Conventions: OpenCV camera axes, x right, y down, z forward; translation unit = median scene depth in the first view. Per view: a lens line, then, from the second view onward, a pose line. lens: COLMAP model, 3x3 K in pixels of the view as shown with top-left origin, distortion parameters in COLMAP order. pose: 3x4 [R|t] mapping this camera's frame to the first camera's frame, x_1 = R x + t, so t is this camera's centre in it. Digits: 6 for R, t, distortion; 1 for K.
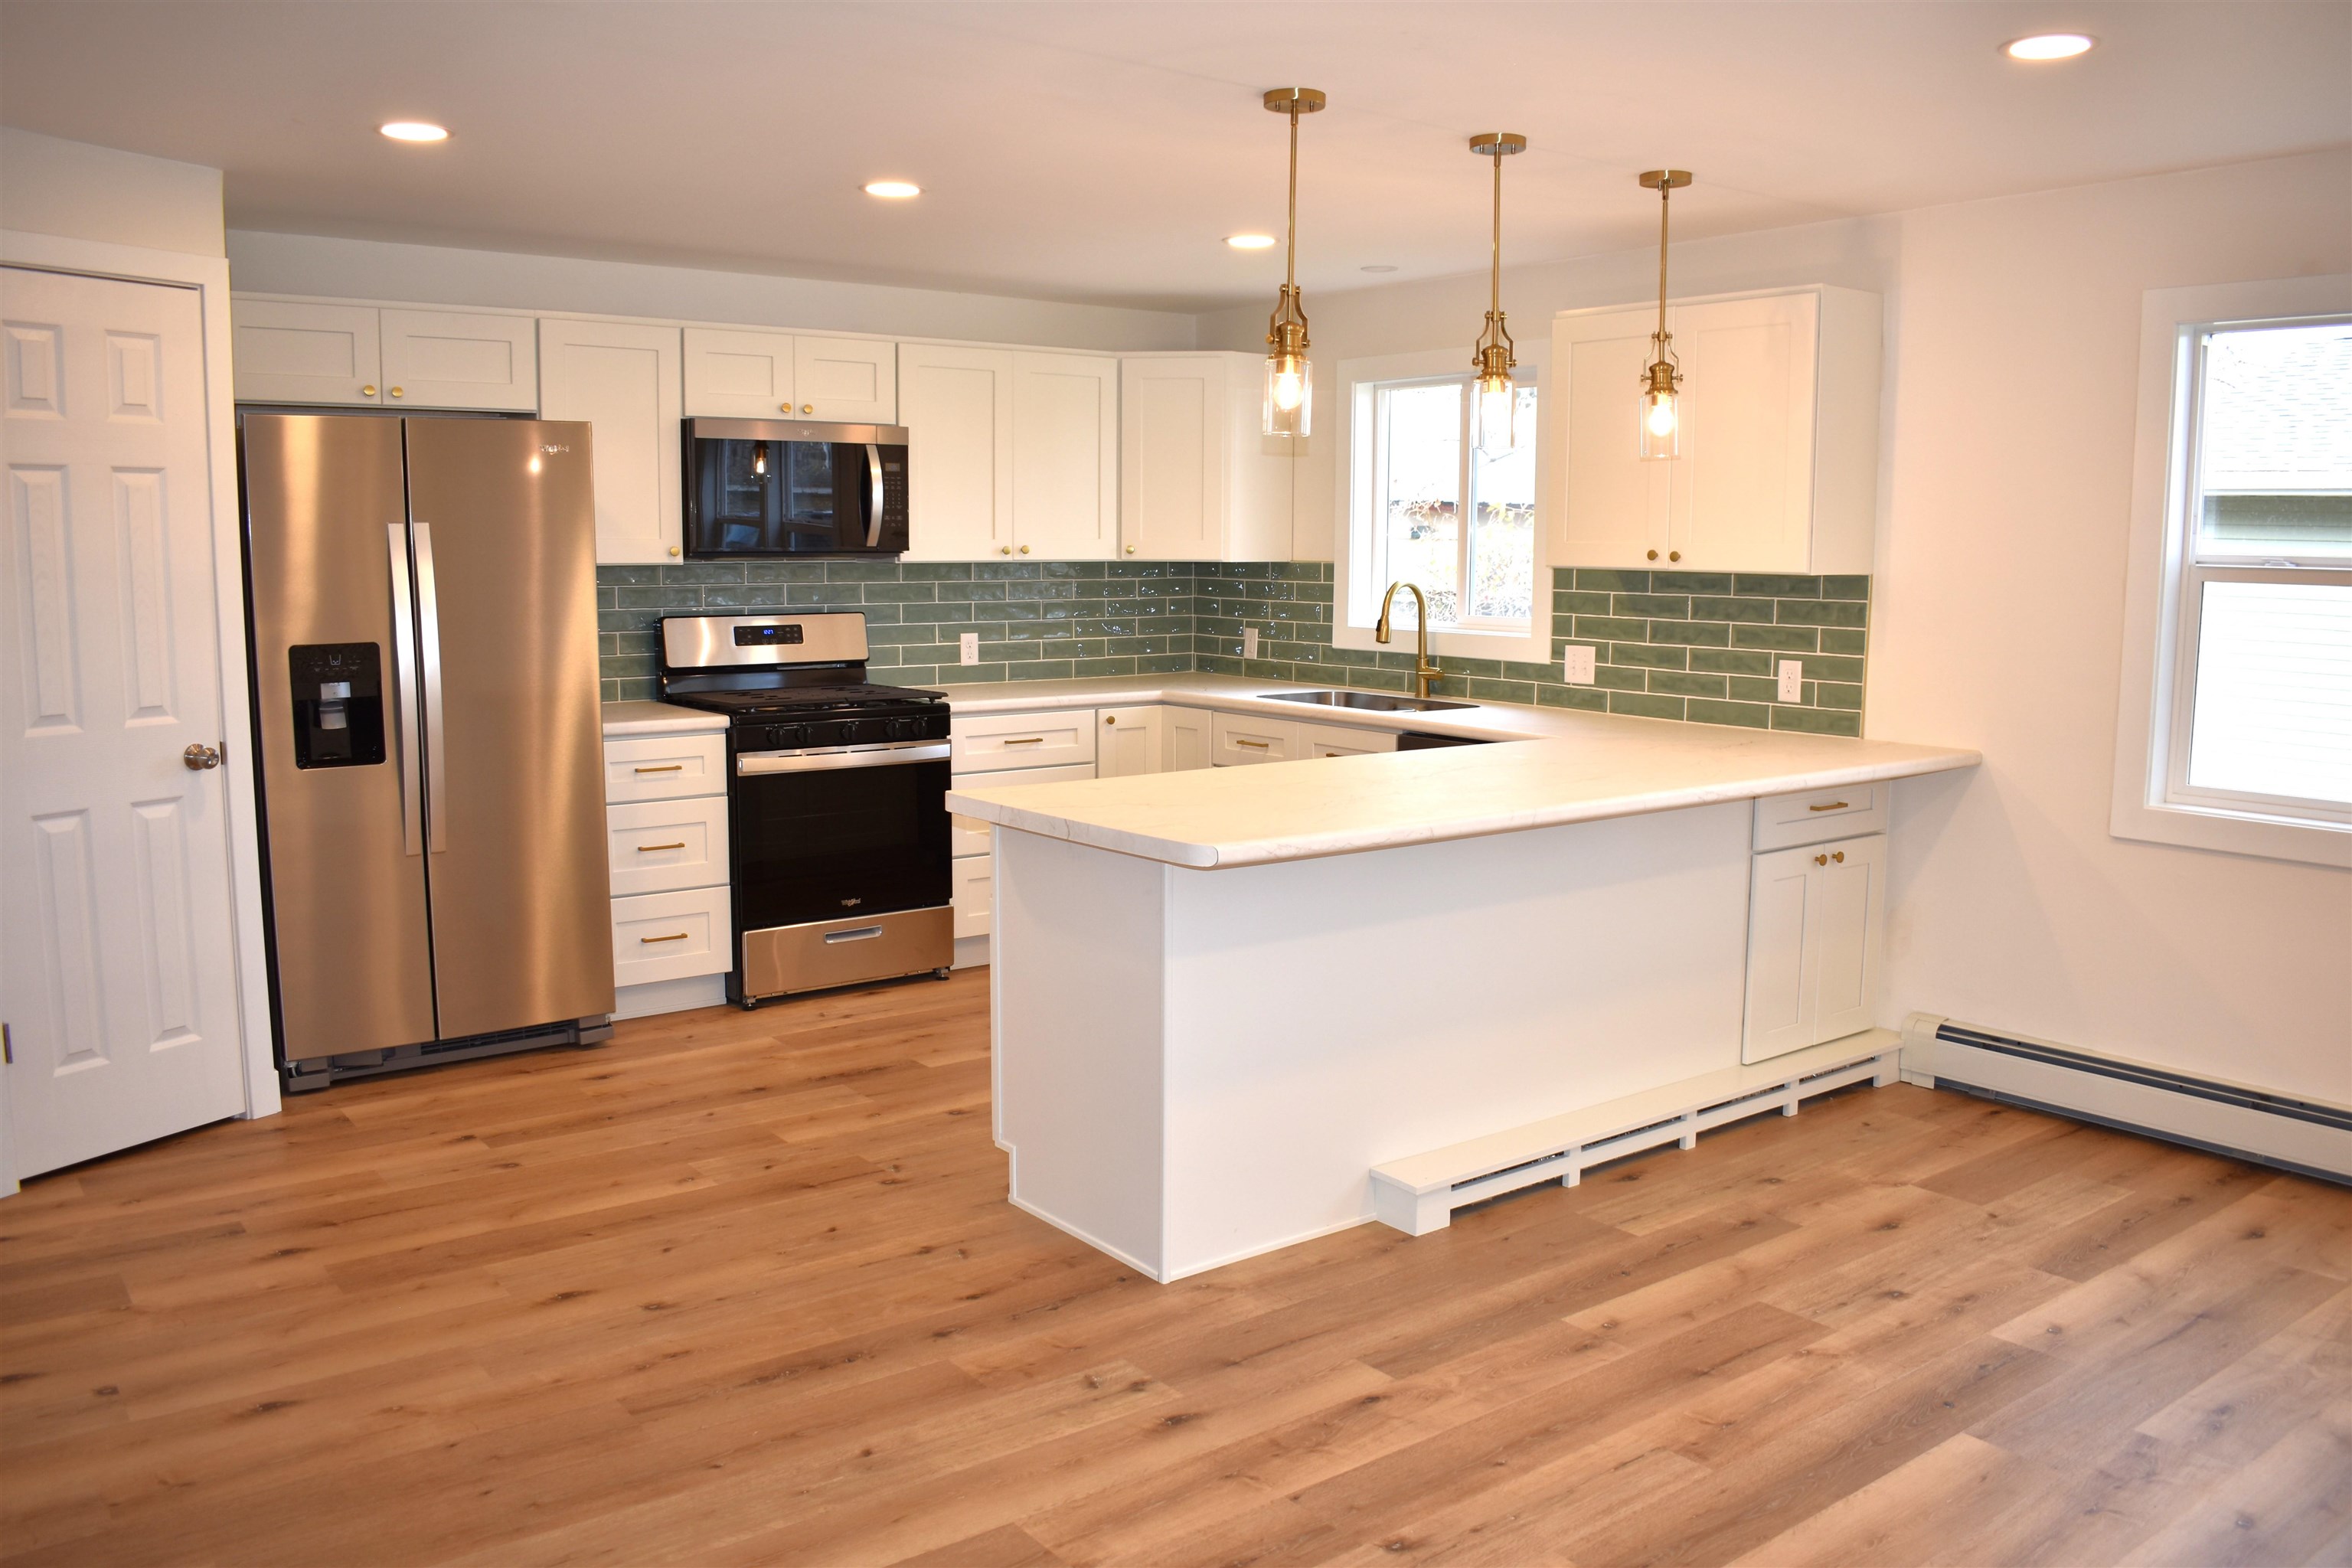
lens RADIAL K [[1839.7, 0, 1172.2], [0, 1839.7, 792.0], [0, 0, 1]] dist [-0.096689, 0.018330]
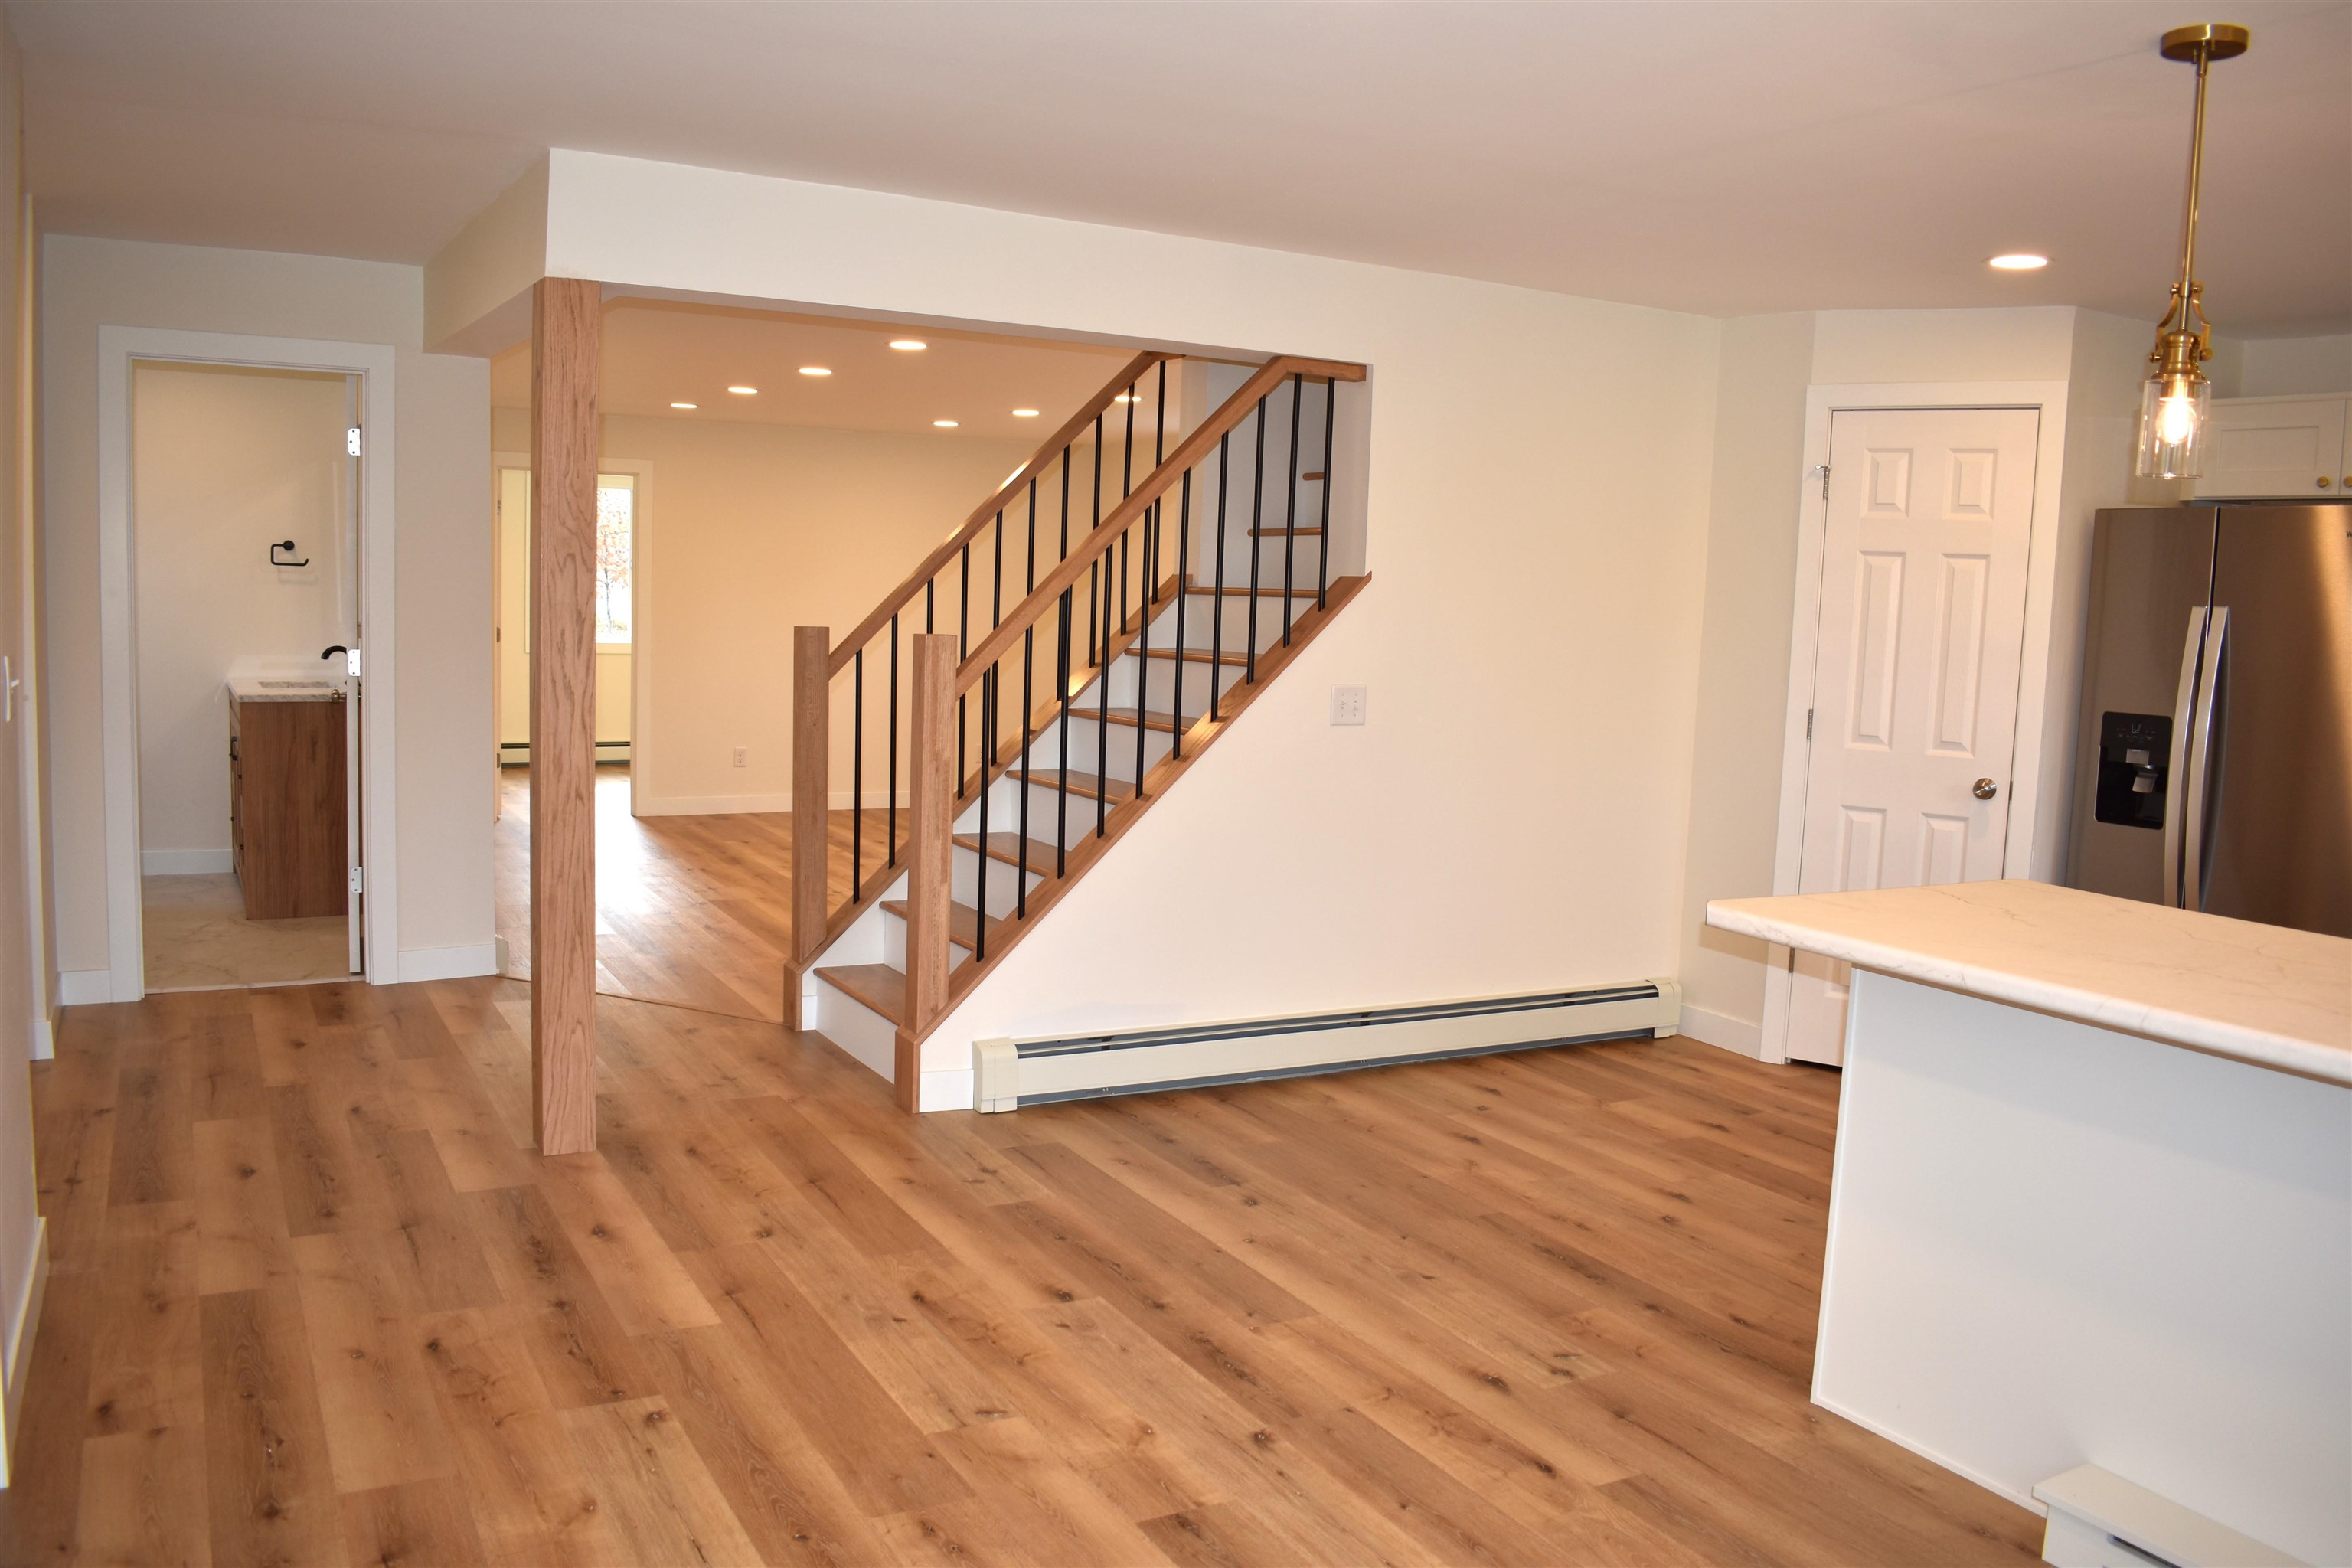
lens RADIAL K [[1839.7, 0, 1188.2], [0, 1839.7, 789.3], [0, 0, 1]] dist [-0.096689, 0.018330]
pose [[-0.137392, 0.097158, -0.985740, 0.692143], [-0.172158, 0.977689, 0.120359, -0.068480], [0.975441, 0.186239, -0.117601, 0.564616]]
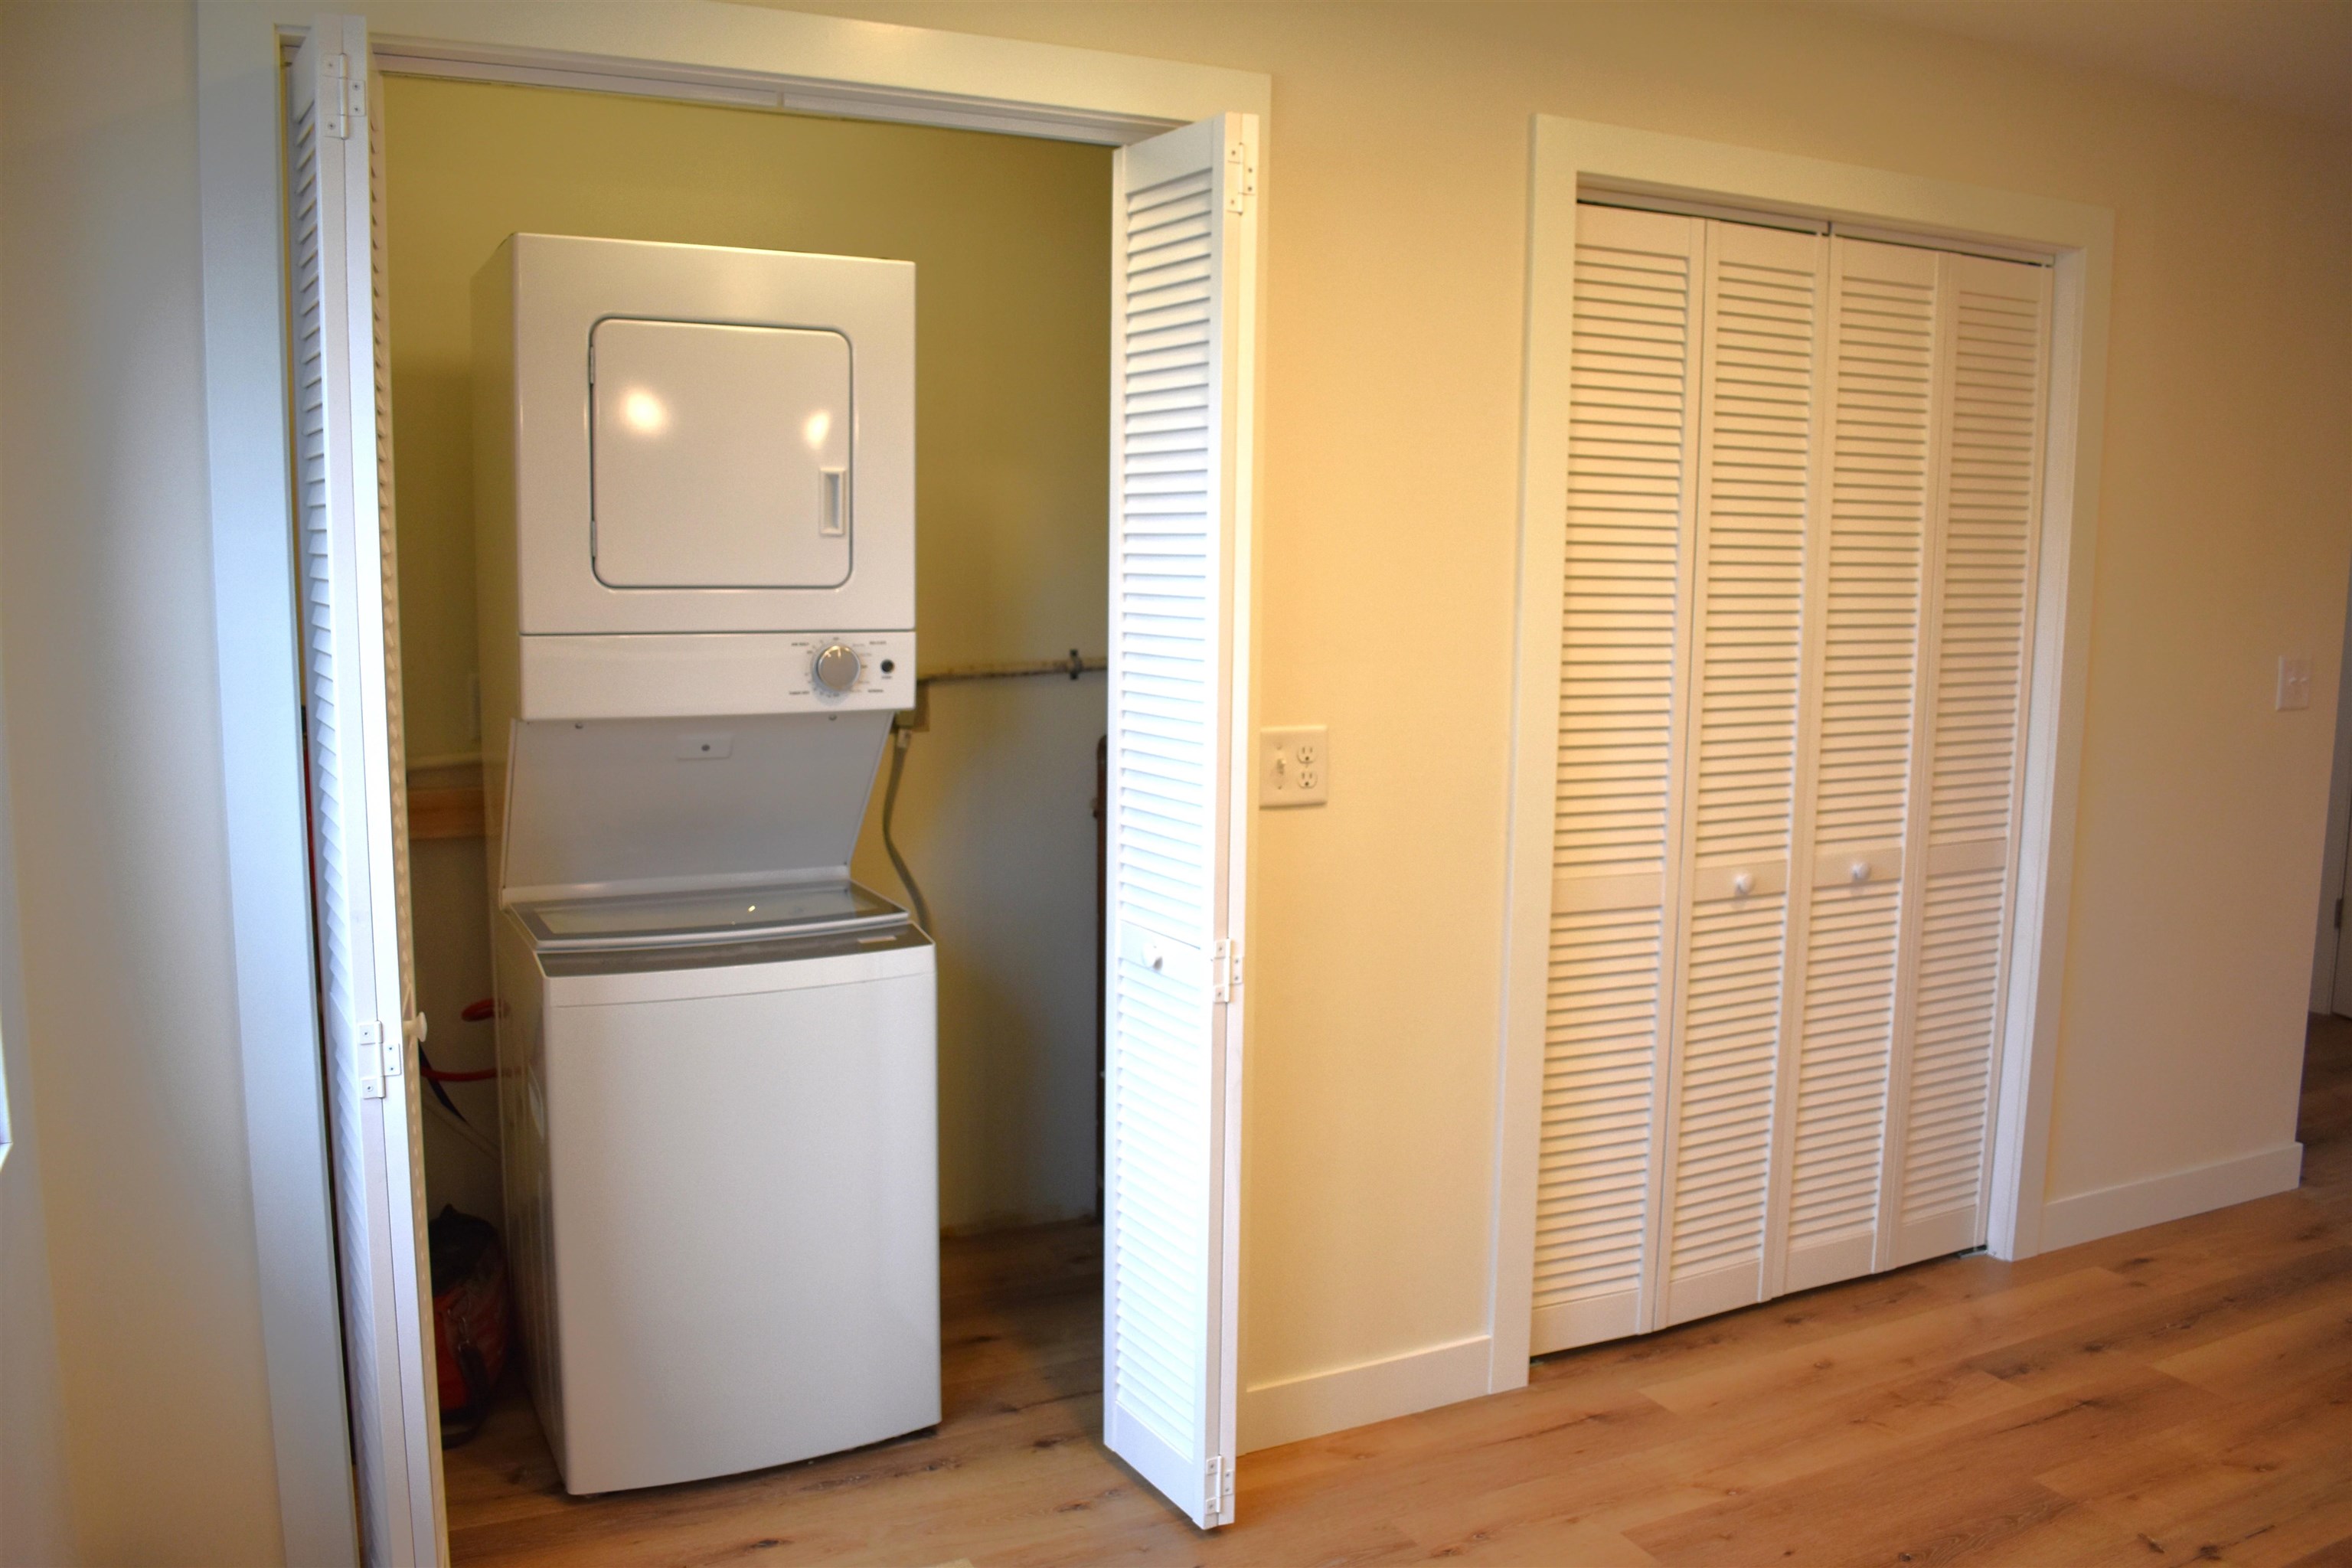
lens RADIAL K [[1839.7, 0, 1181.2], [0, 1839.7, 793.2], [0, 0, 1]] dist [-0.096689, 0.018330]
pose [[-0.983662, -0.041581, 0.175160, 0.437662], [0.006646, 0.963911, 0.266142, -0.121357], [-0.179905, 0.262958, -0.947886, 0.921067]]
